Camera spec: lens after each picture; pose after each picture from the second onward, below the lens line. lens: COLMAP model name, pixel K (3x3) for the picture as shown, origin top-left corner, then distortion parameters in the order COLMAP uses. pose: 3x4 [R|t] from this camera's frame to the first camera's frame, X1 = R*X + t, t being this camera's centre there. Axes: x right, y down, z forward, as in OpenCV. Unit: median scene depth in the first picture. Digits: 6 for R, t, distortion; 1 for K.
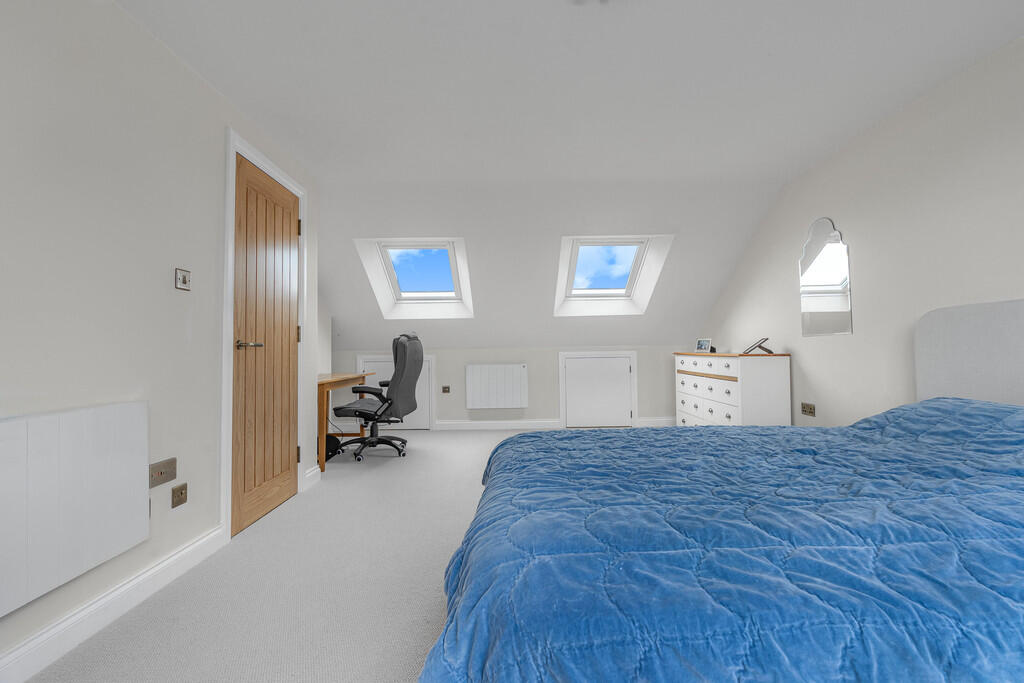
lens RADIAL K [[465.2, 0, 512.0], [0, 465.2, 341.5], [0, 0, 1]] dist [-0.000729, -0.000158]
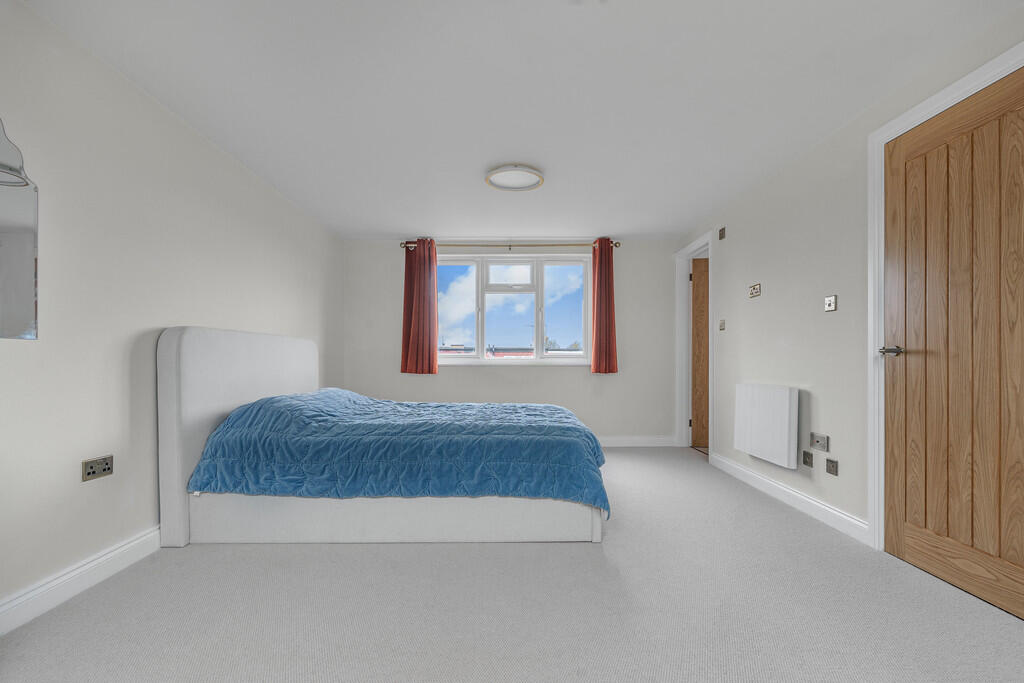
lens RADIAL K [[465.2, 0, 512.0], [0, 465.2, 341.5], [0, 0, 1]] dist [-0.000729, -0.000158]
pose [[-0.999844, 0.005448, -0.016807, 0.177928], [0.006412, 0.998304, -0.057855, 0.036544], [0.016463, -0.057954, -0.998184, 1.907275]]
